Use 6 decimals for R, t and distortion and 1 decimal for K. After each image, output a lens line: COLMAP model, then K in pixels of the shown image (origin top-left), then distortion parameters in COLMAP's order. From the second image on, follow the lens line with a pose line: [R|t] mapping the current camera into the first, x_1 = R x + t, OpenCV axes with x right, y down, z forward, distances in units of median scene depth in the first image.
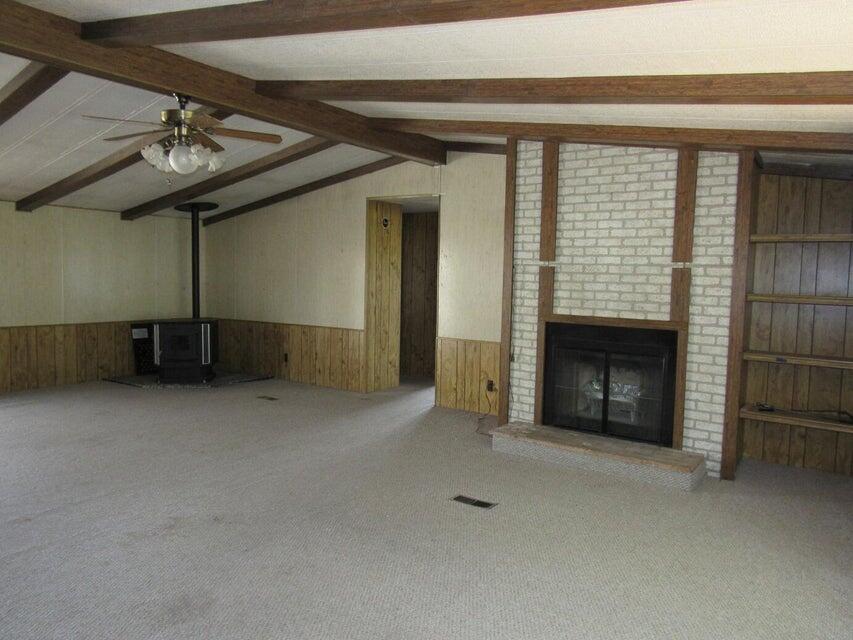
lens RADIAL K [[608.7, 0, 423.3], [0, 608.7, 320.2], [0, 0, 1]] dist [-0.027195, 0.007719]
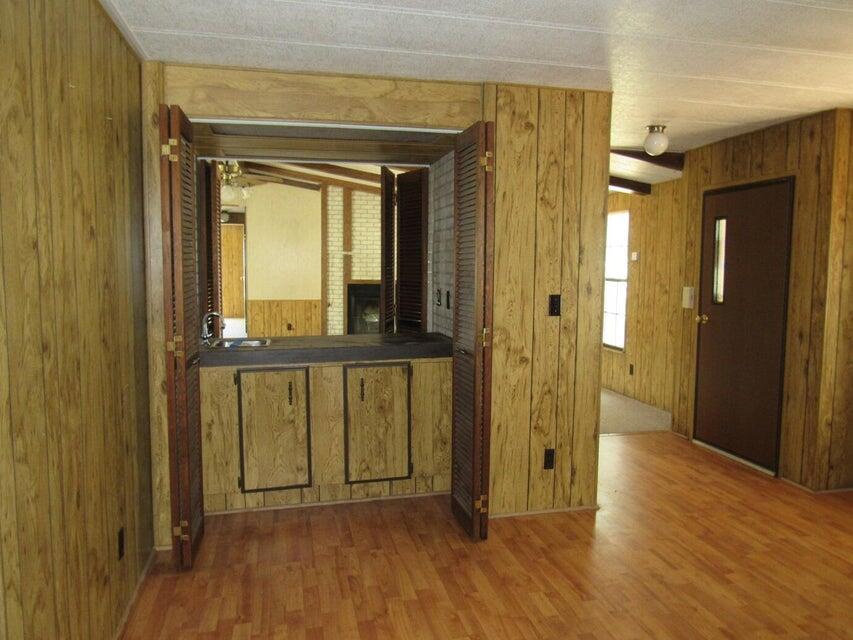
lens RADIAL K [[608.7, 0, 427.0], [0, 608.7, 318.0], [0, 0, 1]] dist [-0.027195, 0.007719]
pose [[0.650473, -0.080003, 0.755304, -1.105490], [0.056453, 0.996779, 0.056964, 0.014863], [-0.757429, 0.005586, 0.652894, -0.432257]]
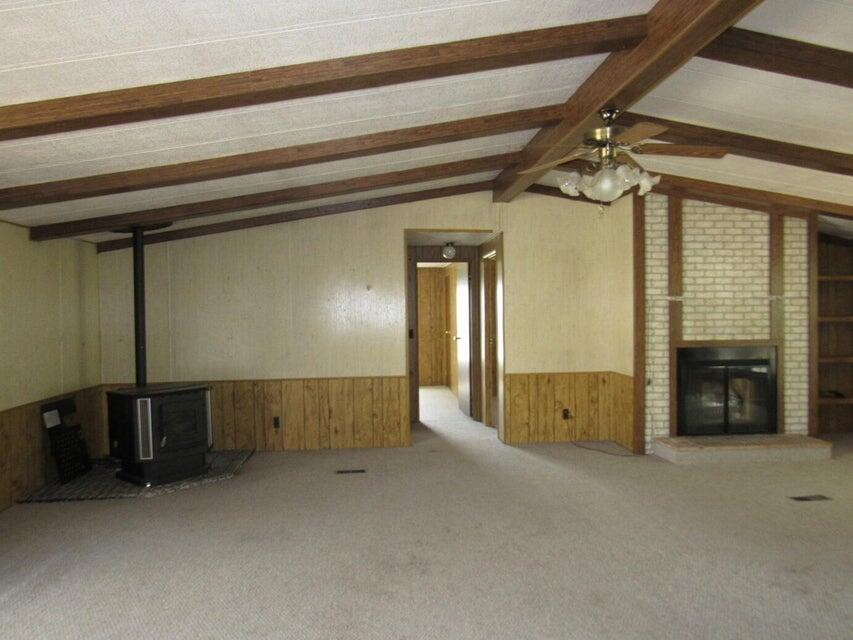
lens RADIAL K [[608.7, 0, 422.5], [0, 608.7, 321.0], [0, 0, 1]] dist [-0.027195, 0.007719]
pose [[0.760332, -0.040639, 0.648262, -0.953800], [0.075089, 0.996849, -0.025578, -0.057413], [-0.645179, 0.068126, 0.760988, 0.434302]]
